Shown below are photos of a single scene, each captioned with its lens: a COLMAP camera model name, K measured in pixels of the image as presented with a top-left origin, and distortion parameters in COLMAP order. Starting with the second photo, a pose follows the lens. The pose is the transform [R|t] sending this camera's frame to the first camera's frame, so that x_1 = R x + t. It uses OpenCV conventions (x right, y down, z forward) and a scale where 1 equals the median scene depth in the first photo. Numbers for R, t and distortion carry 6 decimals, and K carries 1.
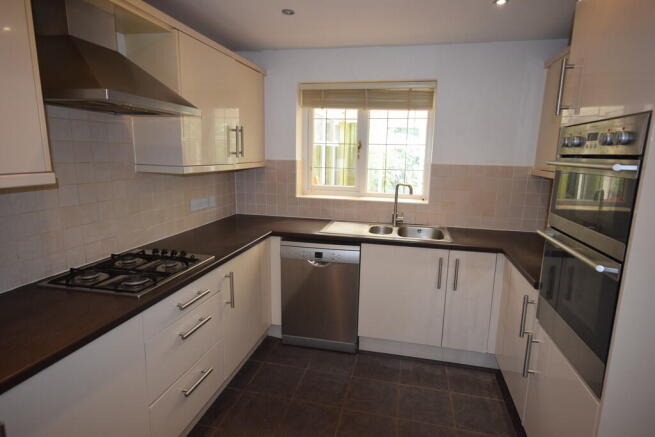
lens RADIAL K [[357.5, 0, 329.8], [0, 357.5, 219.2], [0, 0, 1]] dist [0.014500, 0.000040]
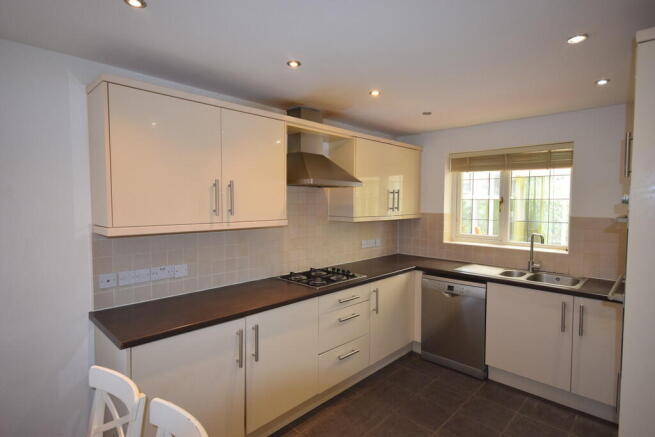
lens RADIAL K [[343.3, 0, 331.3], [0, 343.3, 219.3], [0, 0, 1]] dist [0.019881, 0.000058]
pose [[0.854591, 0.009319, -0.519218, 0.221557], [-0.083327, 0.989344, -0.119391, 0.037938], [0.512573, 0.145295, 0.846261, -0.251829]]
